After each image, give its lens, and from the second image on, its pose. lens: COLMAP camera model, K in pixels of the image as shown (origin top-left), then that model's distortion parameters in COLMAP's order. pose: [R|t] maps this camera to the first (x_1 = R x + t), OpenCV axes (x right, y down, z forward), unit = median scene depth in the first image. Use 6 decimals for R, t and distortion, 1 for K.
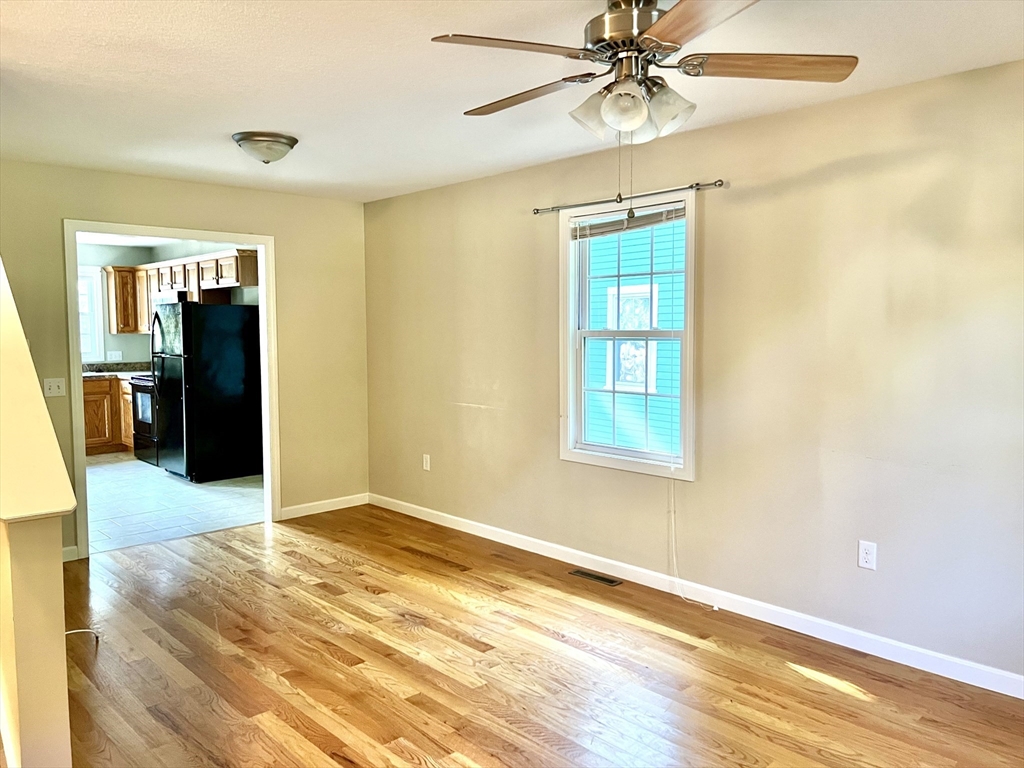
lens RADIAL K [[769.2, 0, 512.4], [0, 769.2, 377.8], [0, 0, 1]] dist [0.050931, -0.005614]
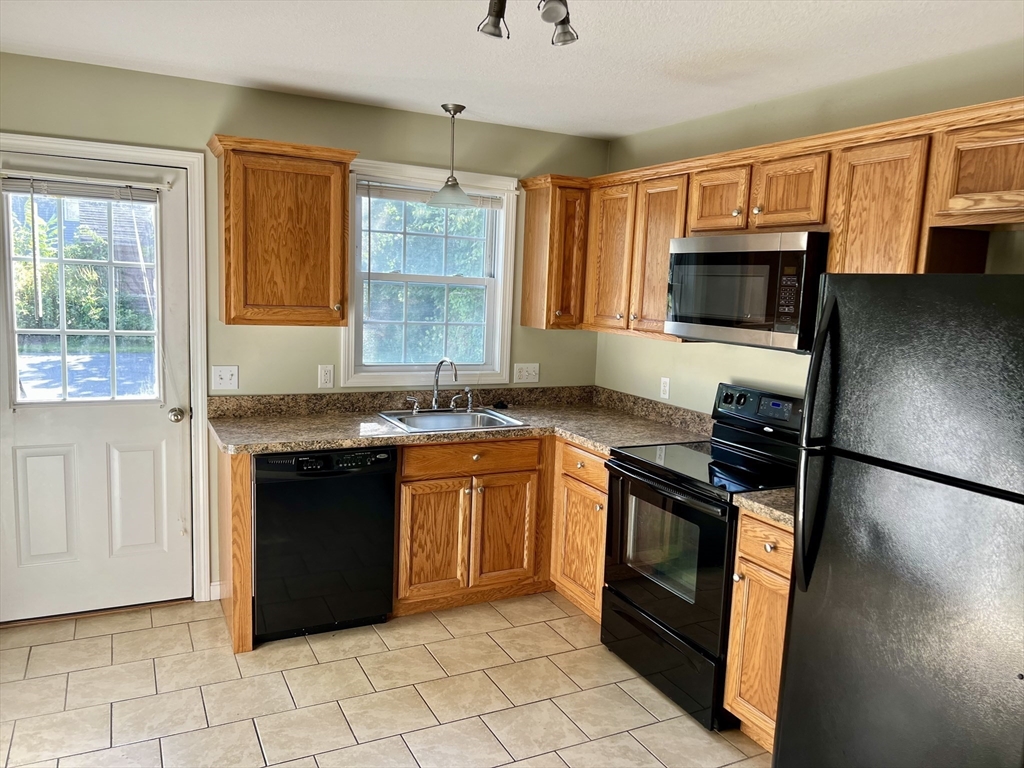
lens RADIAL K [[769.2, 0, 514.6], [0, 769.2, 385.4], [0, 0, 1]] dist [0.050931, -0.005614]
pose [[0.959325, 0.082780, -0.269894, -0.400989], [-0.065413, 0.995204, 0.072736, -0.055265], [0.274620, -0.052123, 0.960139, 0.564334]]
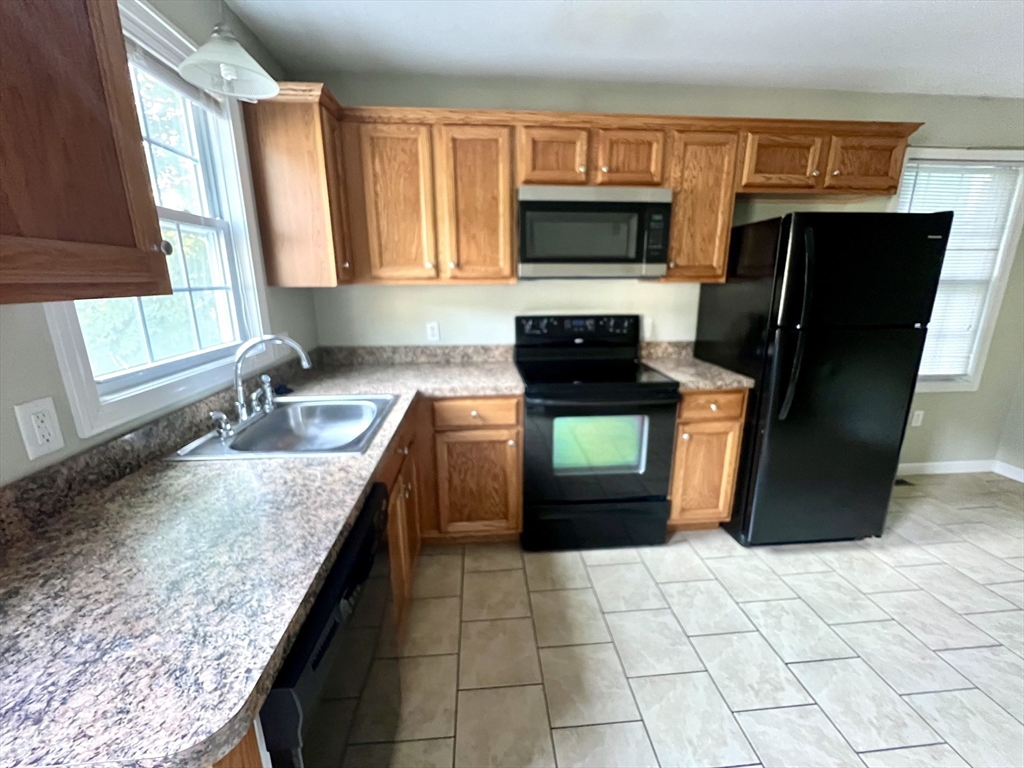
lens RADIAL K [[419.9, 0, 513.0], [0, 419.9, 384.7], [0, 0, 1]] dist [-0.000602, 0.000281]
pose [[0.622692, -0.188400, 0.759448, -0.620832], [0.051235, 0.978315, 0.200686, -0.046077], [-0.780788, -0.086055, 0.618841, 0.799459]]
